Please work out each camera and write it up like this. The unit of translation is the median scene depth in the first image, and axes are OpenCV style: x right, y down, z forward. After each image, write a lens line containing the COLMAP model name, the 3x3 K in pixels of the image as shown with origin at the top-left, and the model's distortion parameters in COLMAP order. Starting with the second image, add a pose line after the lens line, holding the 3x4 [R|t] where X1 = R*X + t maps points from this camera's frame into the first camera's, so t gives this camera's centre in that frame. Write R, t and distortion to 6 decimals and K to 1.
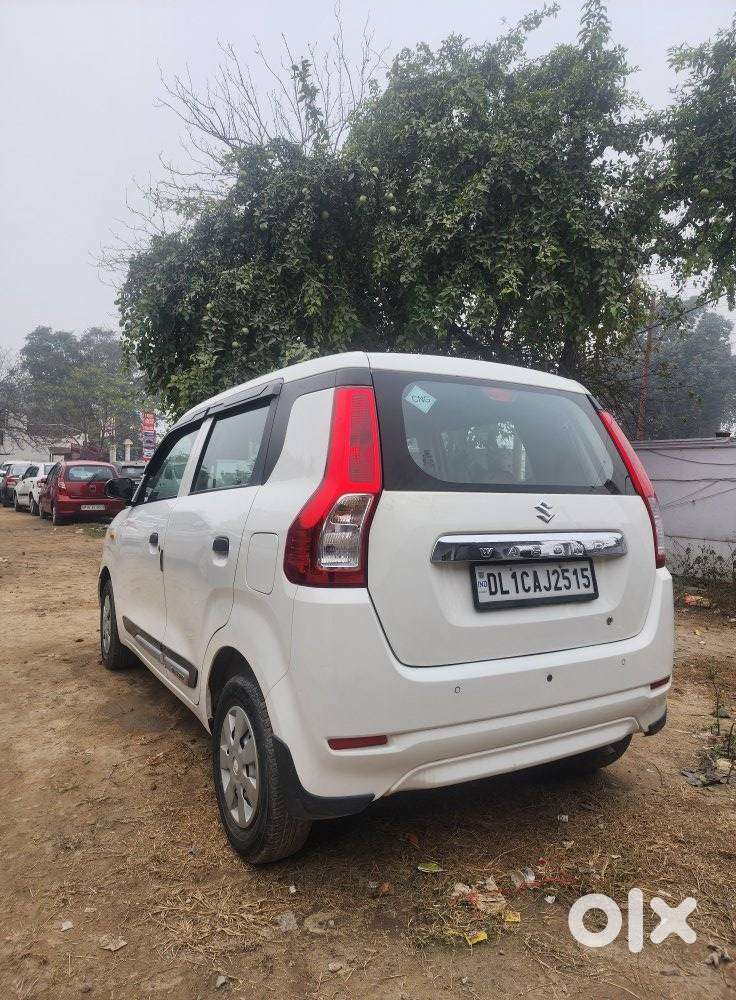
lens RADIAL K [[634.4, 0, 357.8], [0, 634.4, 500.5], [0, 0, 1]] dist [0.061365, -0.050325]
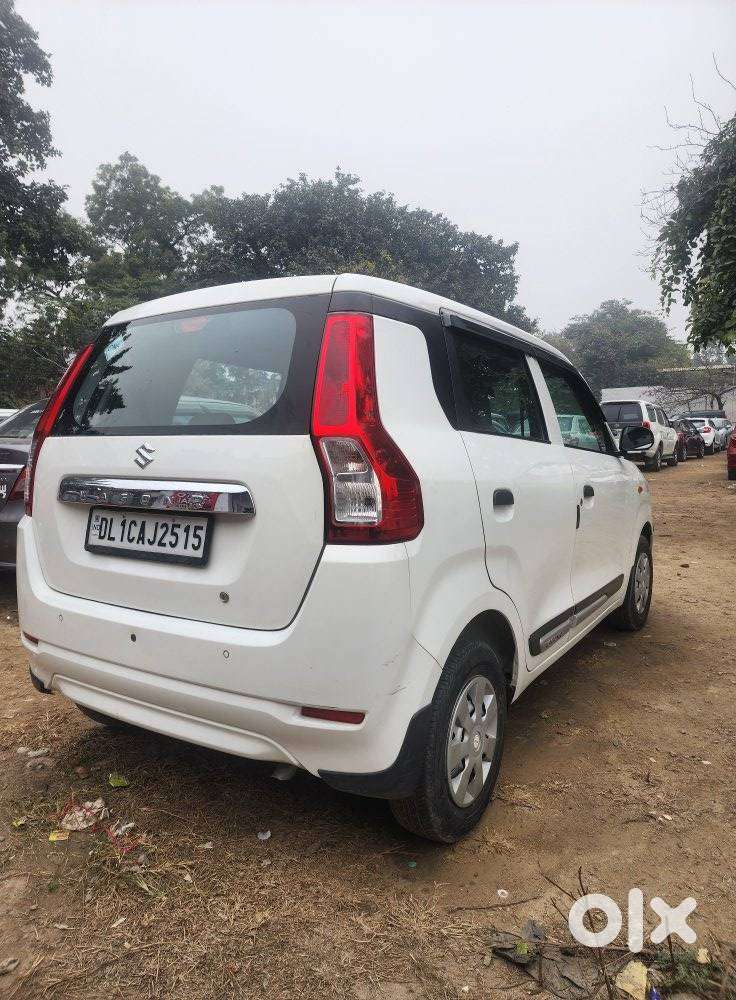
lens RADIAL K [[634.4, 0, 367.4], [0, 634.4, 497.9], [0, 0, 1]] dist [0.061365, -0.050325]
pose [[0.488835, 0.053548, -0.870731, 1.206880], [0.004576, 0.997943, 0.063940, 0.020123], [0.872364, -0.035240, 0.487585, 0.823103]]
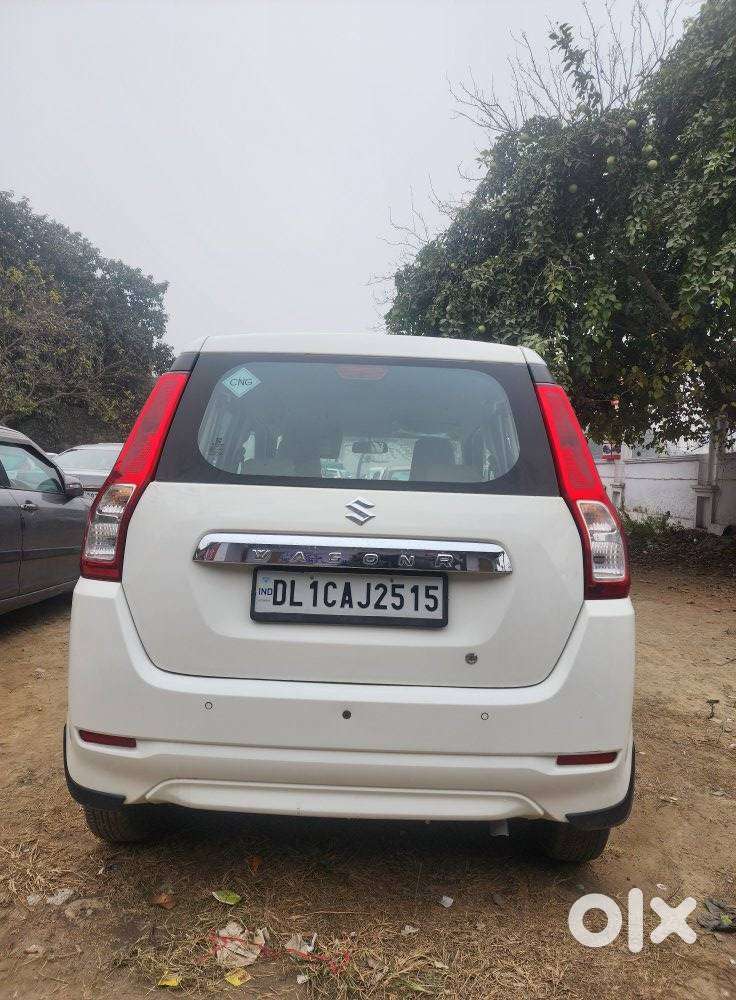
lens RADIAL K [[634.4, 0, 363.7], [0, 634.4, 510.5], [0, 0, 1]] dist [0.061365, -0.050325]
pose [[0.865904, 0.030433, -0.499284, 0.692889], [-0.026484, 0.999537, 0.014994, 0.004300], [0.499509, 0.000239, 0.866309, 0.294264]]
